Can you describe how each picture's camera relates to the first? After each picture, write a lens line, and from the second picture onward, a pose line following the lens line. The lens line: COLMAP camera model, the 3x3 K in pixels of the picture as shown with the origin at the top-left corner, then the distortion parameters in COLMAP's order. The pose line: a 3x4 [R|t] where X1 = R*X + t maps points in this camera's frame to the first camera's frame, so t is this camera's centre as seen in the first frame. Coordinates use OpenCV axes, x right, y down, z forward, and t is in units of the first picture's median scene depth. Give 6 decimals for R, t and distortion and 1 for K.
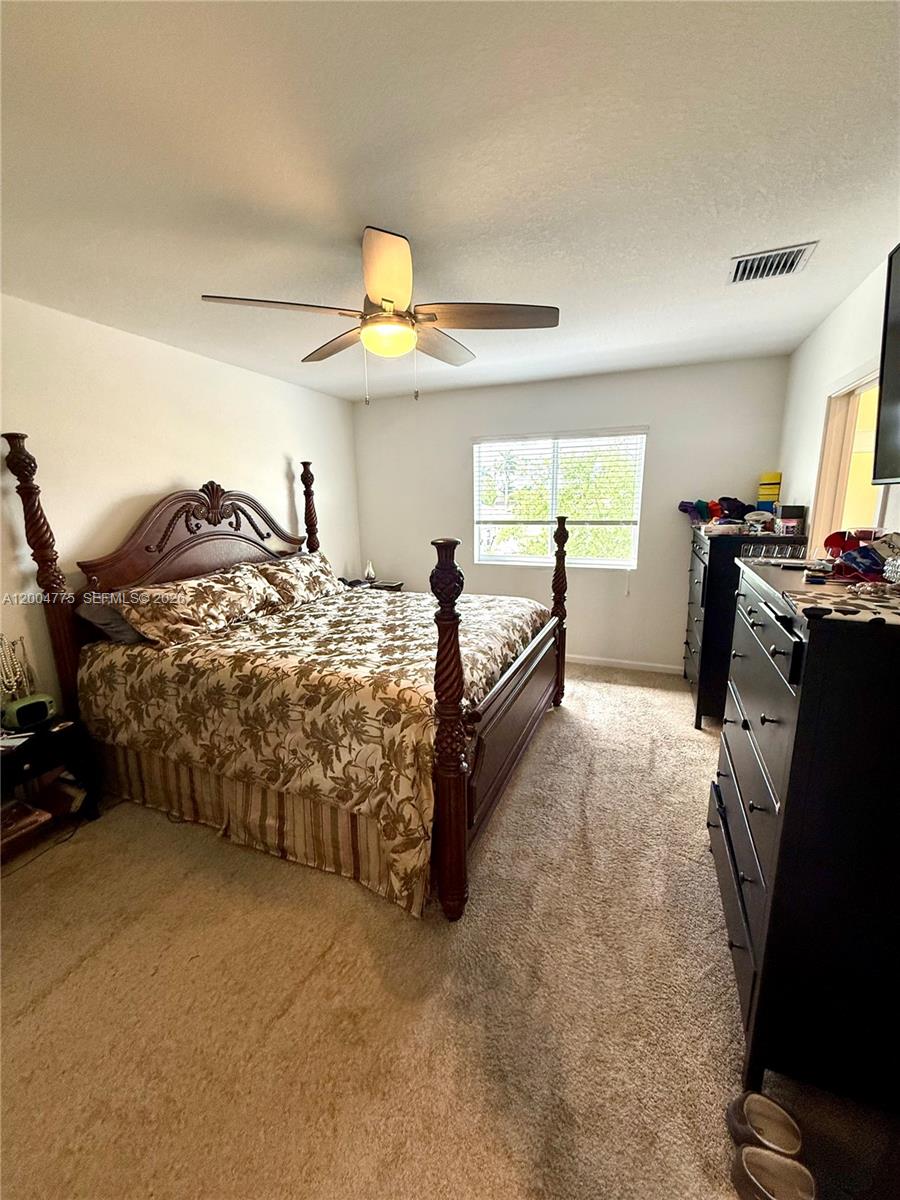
lens RADIAL K [[479.5, 0, 449.0], [0, 479.5, 597.3], [0, 0, 1]] dist [-0.001638, 0.000306]
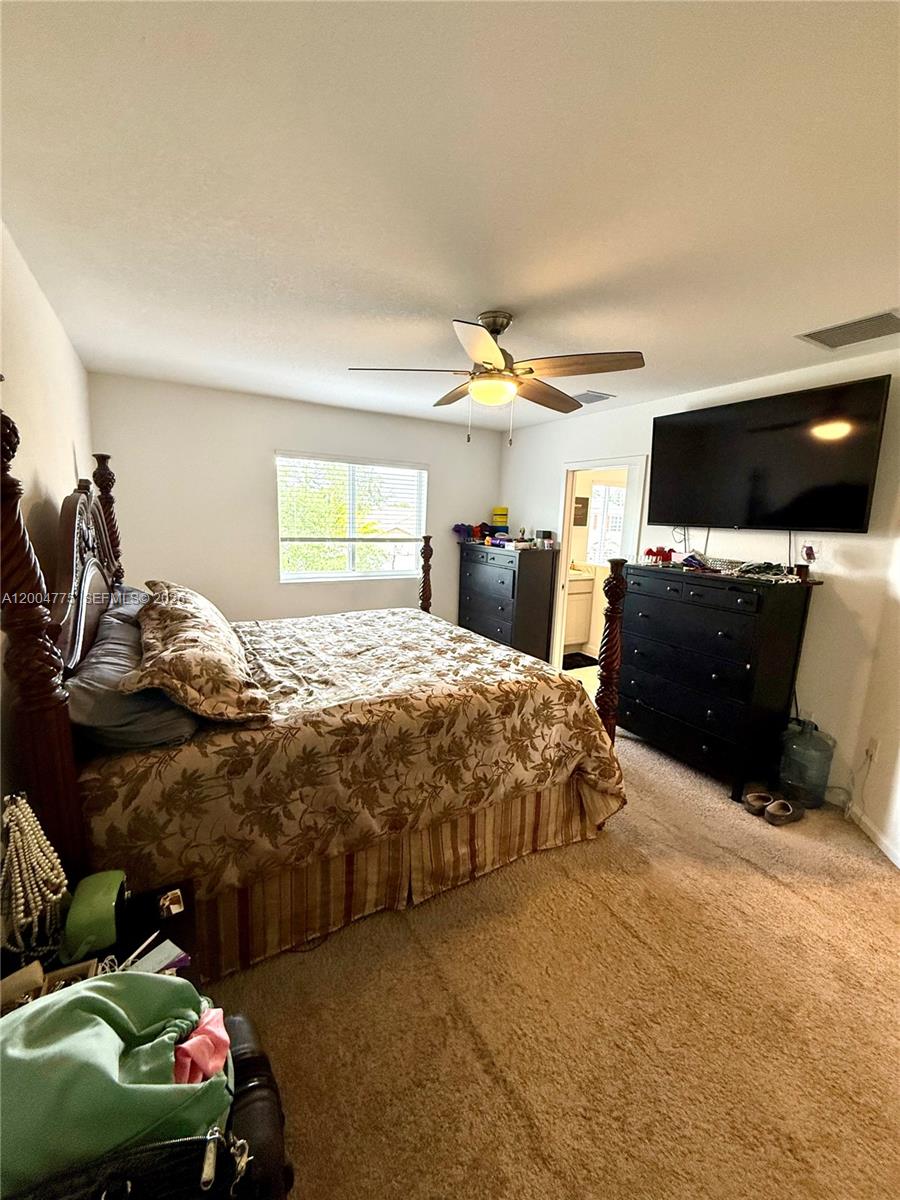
lens RADIAL K [[479.5, 0, 445.8], [0, 479.5, 599.9], [0, 0, 1]] dist [-0.001638, 0.000306]
pose [[0.605323, -0.104266, 0.789122, -1.087714], [0.117749, 0.992206, 0.040775, -0.083644], [-0.787222, 0.068236, 0.612882, 0.378905]]
